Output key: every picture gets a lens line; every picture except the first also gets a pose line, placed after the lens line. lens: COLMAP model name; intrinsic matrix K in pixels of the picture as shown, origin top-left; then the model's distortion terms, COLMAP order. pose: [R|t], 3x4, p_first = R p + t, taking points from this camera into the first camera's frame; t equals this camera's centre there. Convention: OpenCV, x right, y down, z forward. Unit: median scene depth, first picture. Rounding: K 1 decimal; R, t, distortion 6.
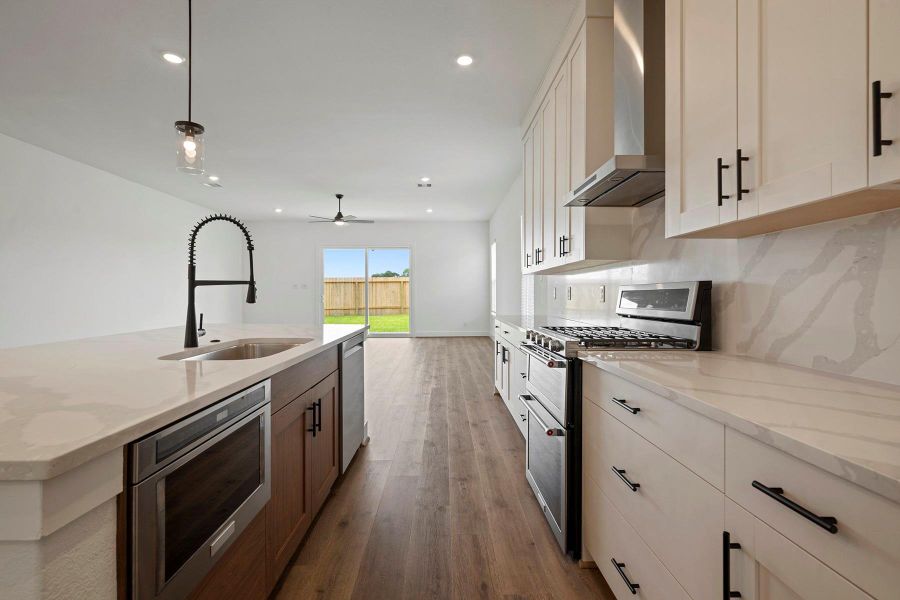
lens RADIAL K [[407.4, 0, 450.0], [0, 407.4, 300.0], [0, 0, 1]] dist [0.000915, -0.000017]
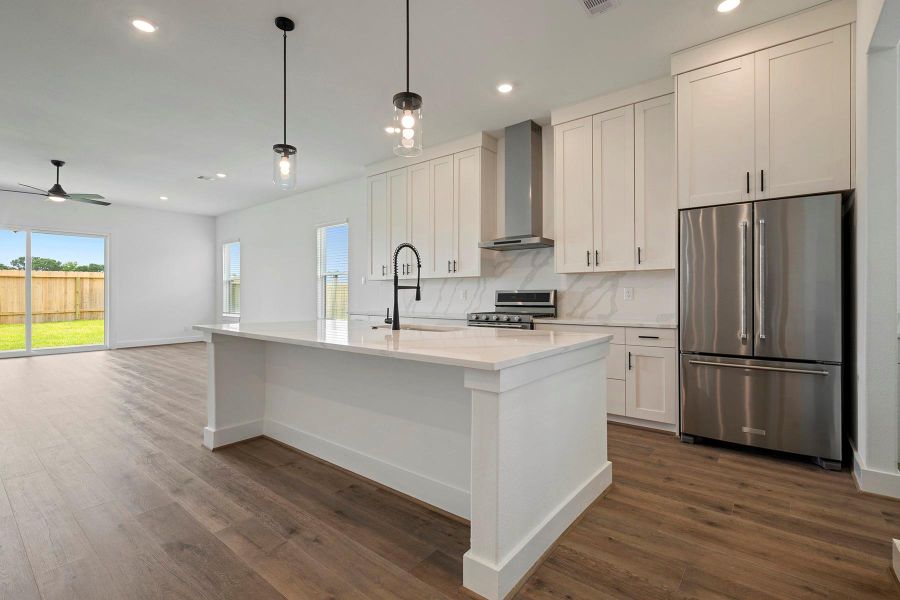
lens RADIAL K [[407.7, 0, 455.0], [0, 407.7, 295.1], [0, 0, 1]] dist [0.000255, 0.000033]
pose [[0.638249, -0.000365, 0.769830, -1.213716], [0.010602, 0.999909, -0.008316, 0.000766], [-0.769757, 0.013469, 0.638195, -0.095189]]
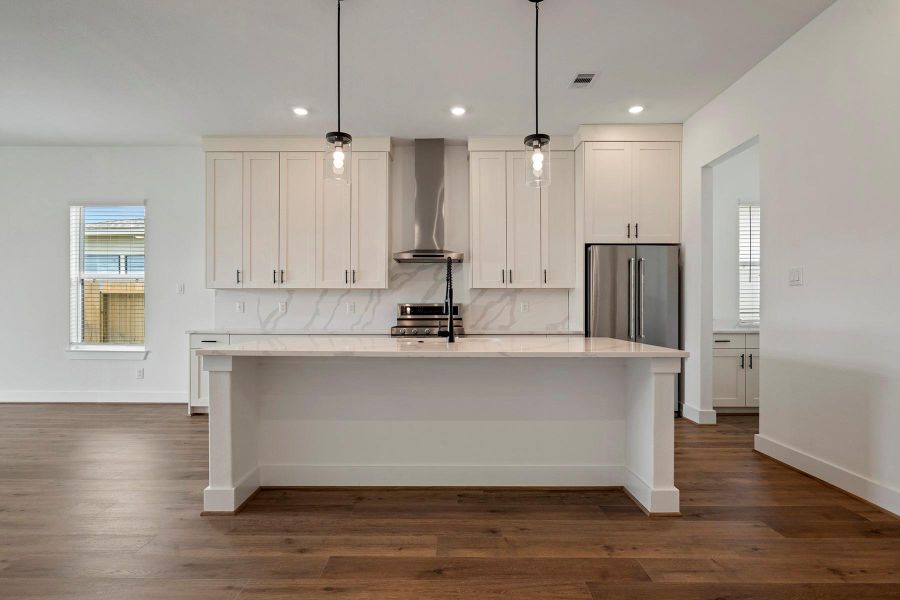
lens RADIAL K [[475.0, 0, 447.0], [0, 475.0, 308.4], [0, 0, 1]] dist [-0.000509, -0.000183]
pose [[0.031087, -0.000043, 0.999517, -1.774991], [0.012477, 0.999922, -0.000345, -0.009623], [-0.999439, 0.012482, 0.031085, 0.705771]]
